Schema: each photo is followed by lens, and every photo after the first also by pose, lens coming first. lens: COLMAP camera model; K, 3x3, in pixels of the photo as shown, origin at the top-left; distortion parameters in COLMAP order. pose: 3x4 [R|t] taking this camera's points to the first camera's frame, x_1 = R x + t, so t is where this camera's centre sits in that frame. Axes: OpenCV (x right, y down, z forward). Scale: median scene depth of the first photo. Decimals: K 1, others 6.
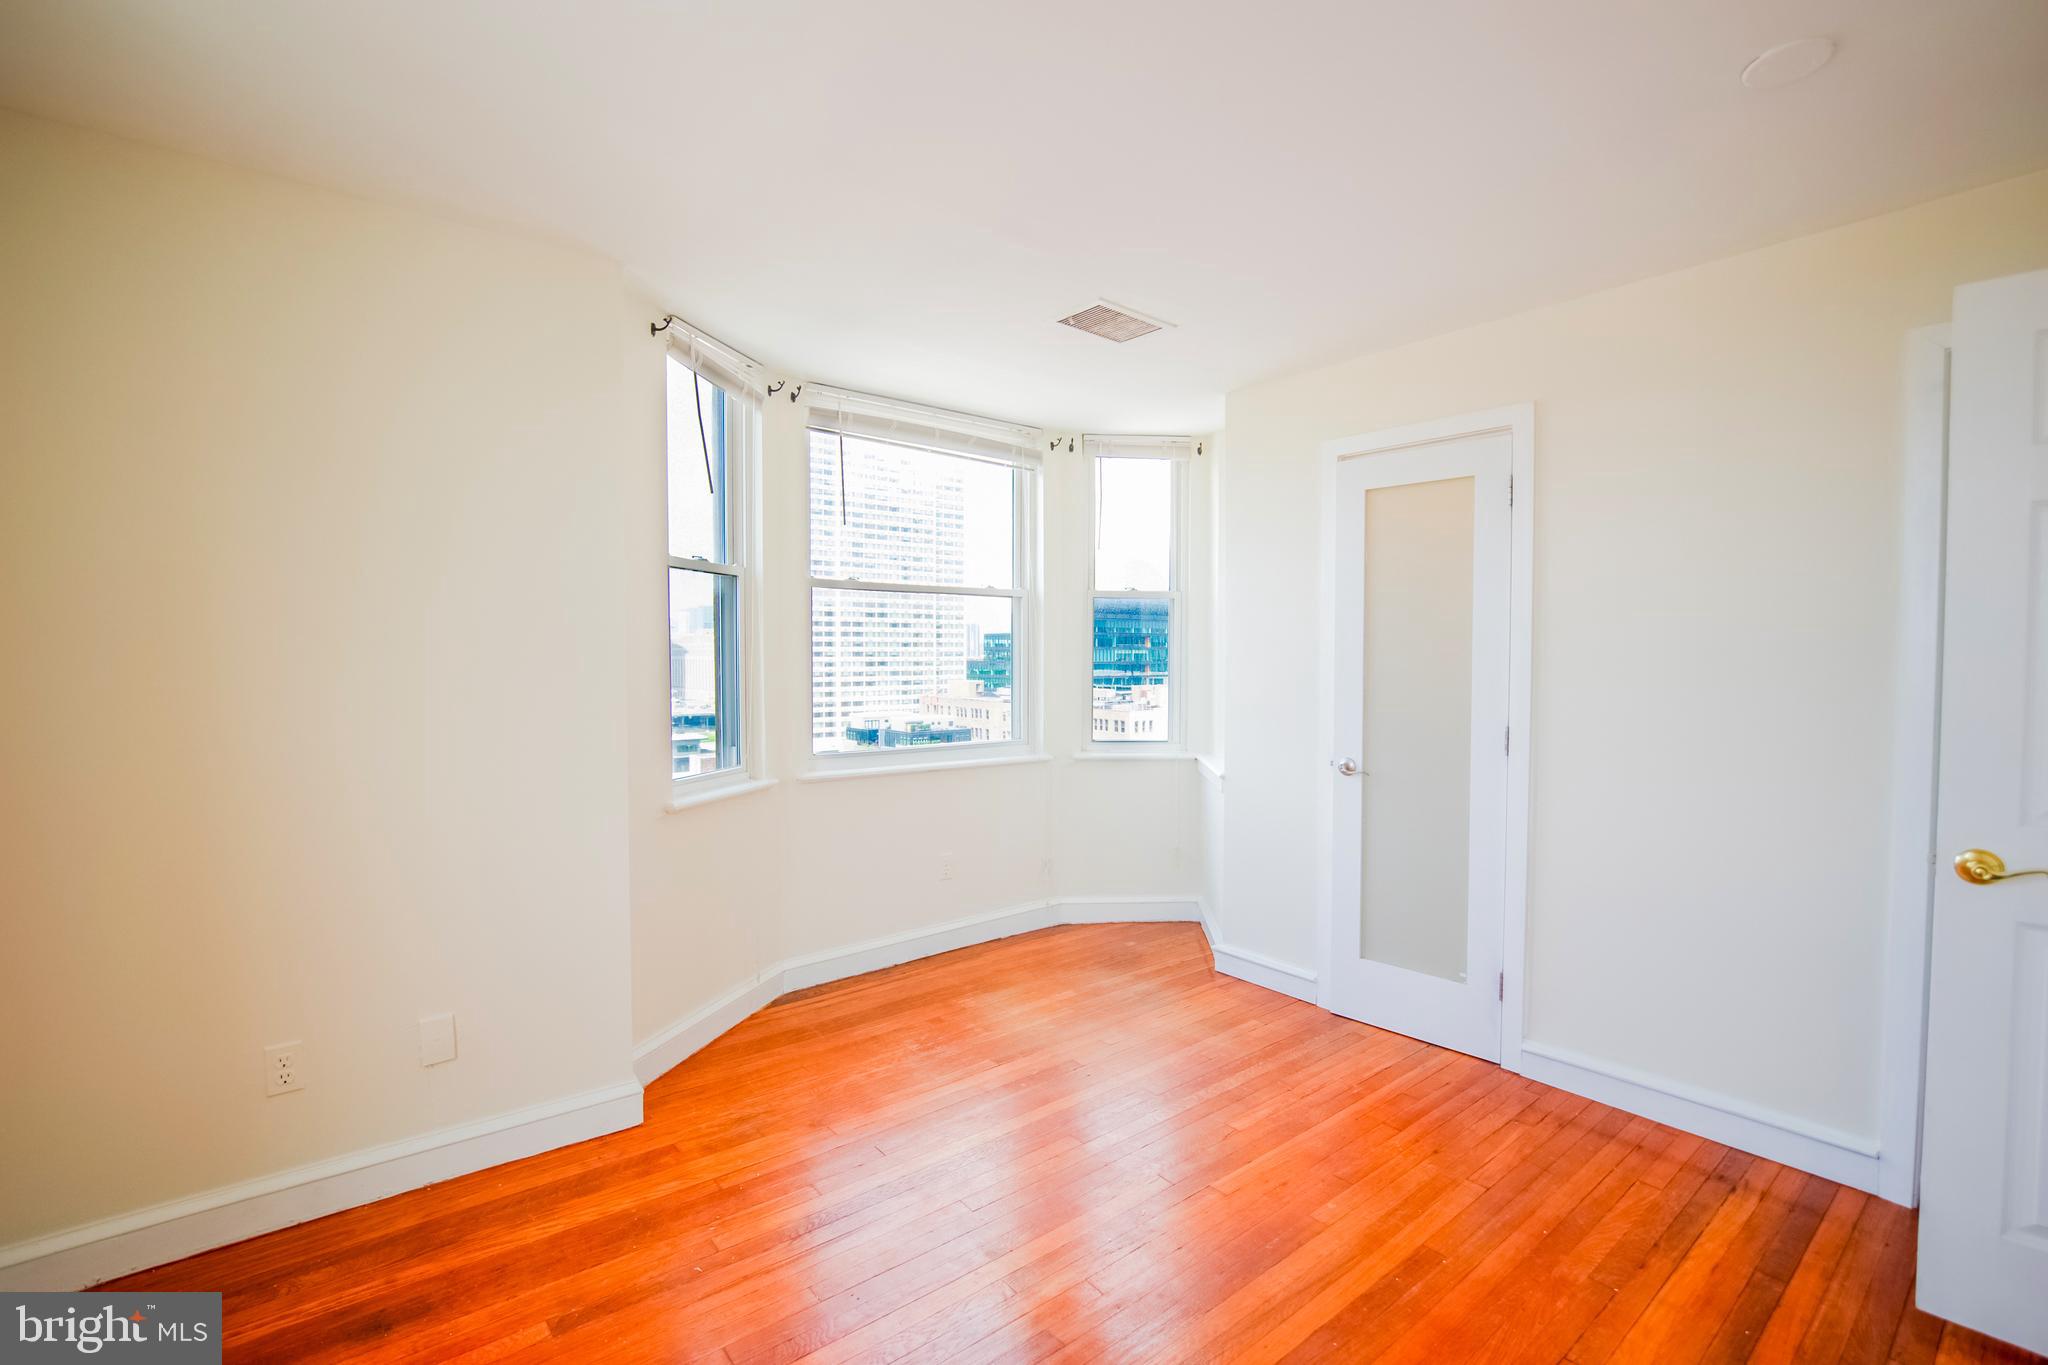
lens RADIAL K [[914.3, 0, 1029.3], [0, 914.3, 676.7], [0, 0, 1]] dist [-0.032366, 0.006867]
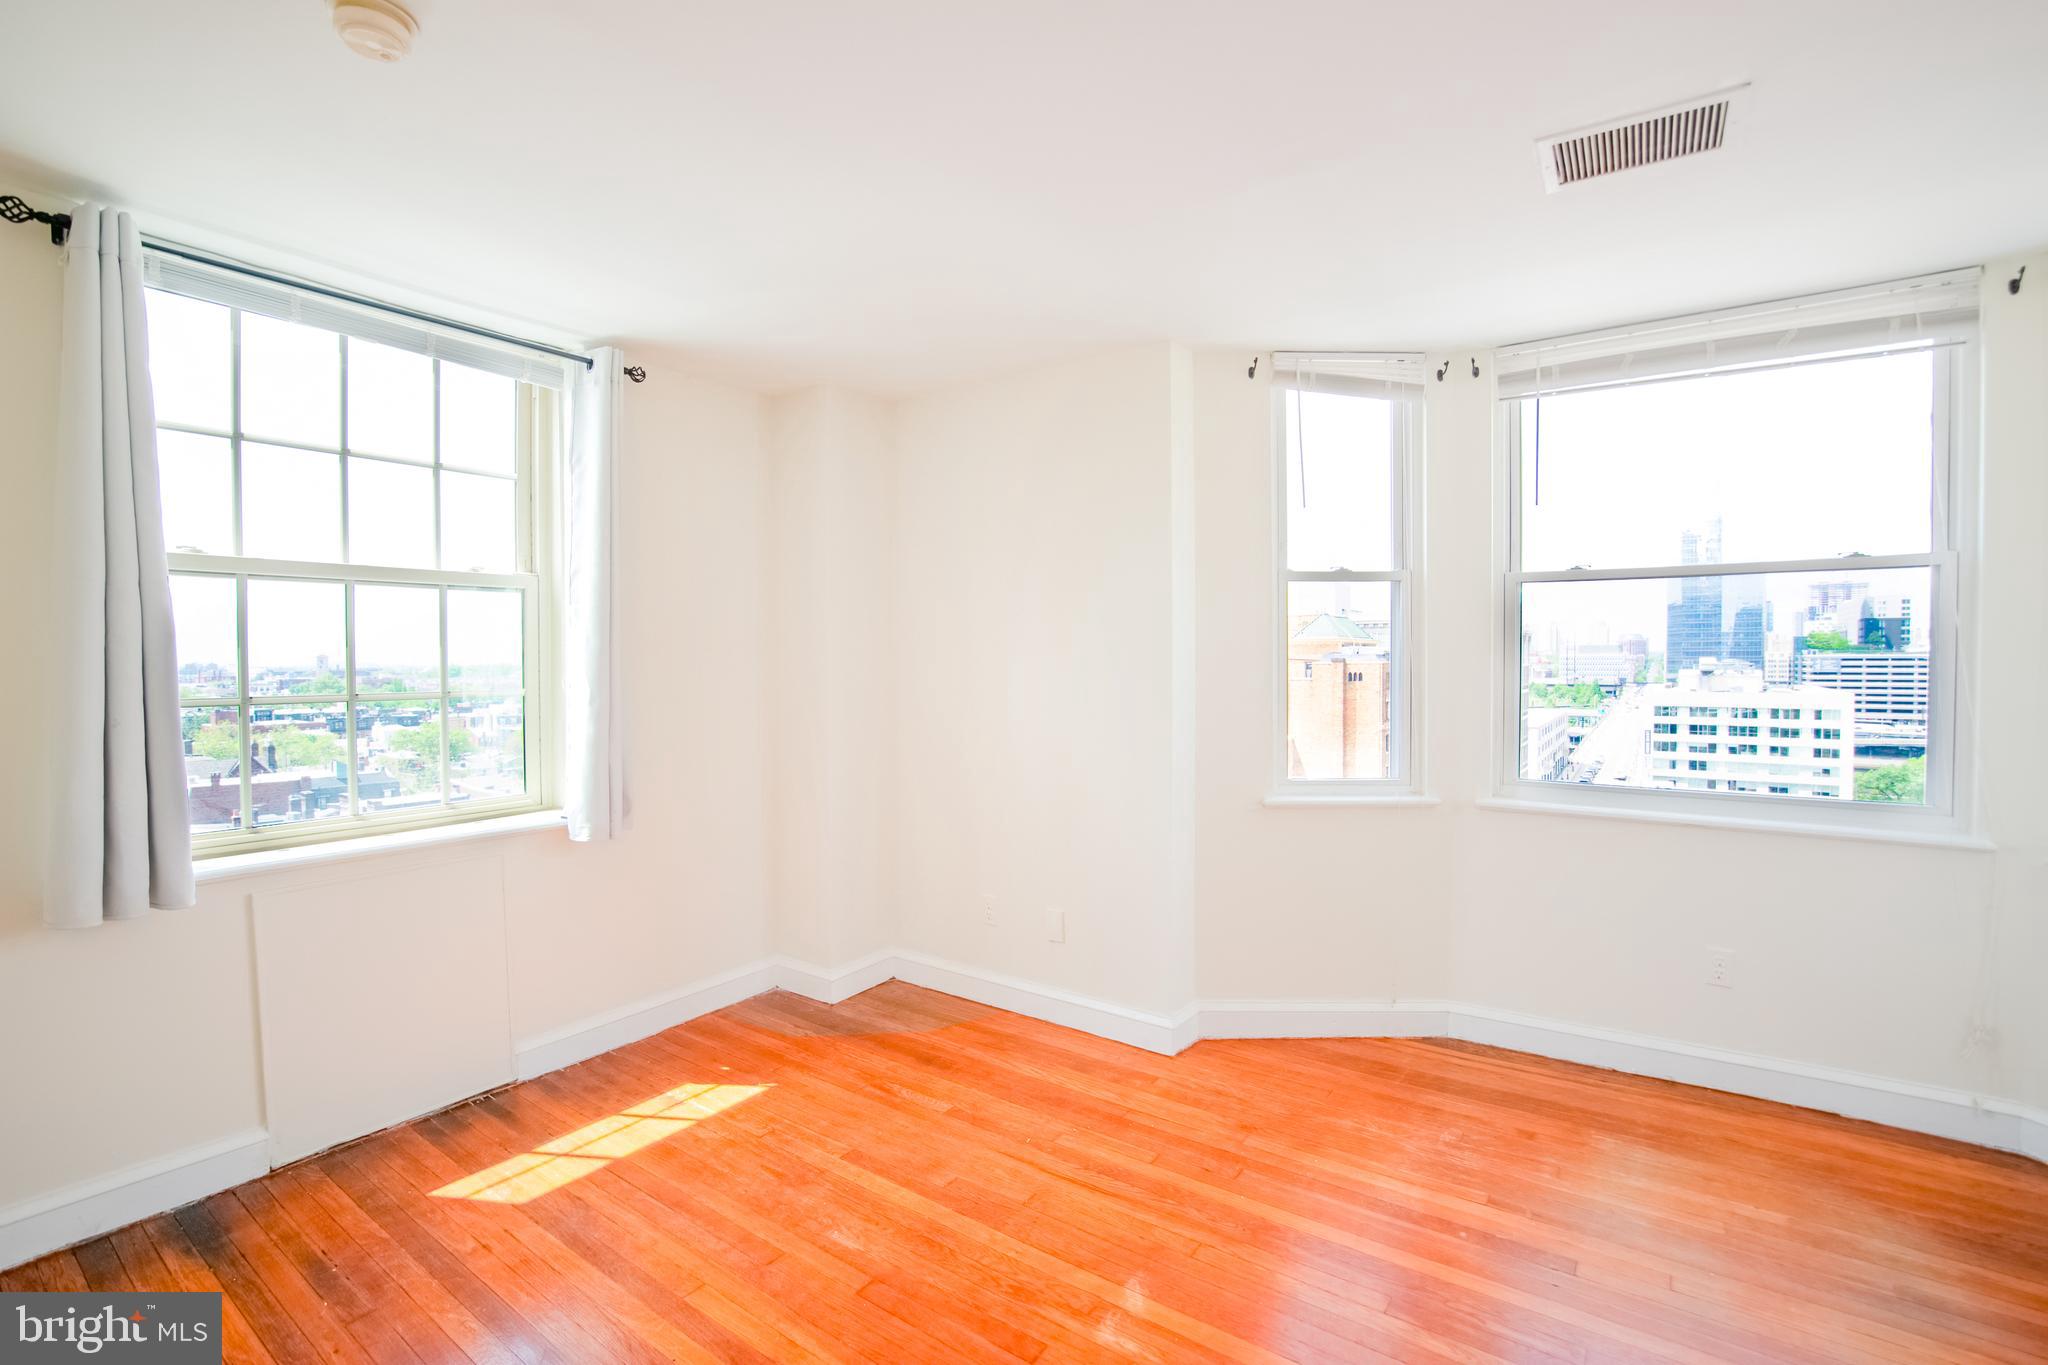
lens RADIAL K [[914.3, 0, 1029.3], [0, 914.3, 676.7], [0, 0, 1]] dist [-0.032366, 0.006867]
pose [[0.269499, 0.018183, -0.962829, 0.493097], [-0.021731, 0.999682, 0.012796, -0.012441], [0.962756, 0.017475, 0.269808, 0.361229]]
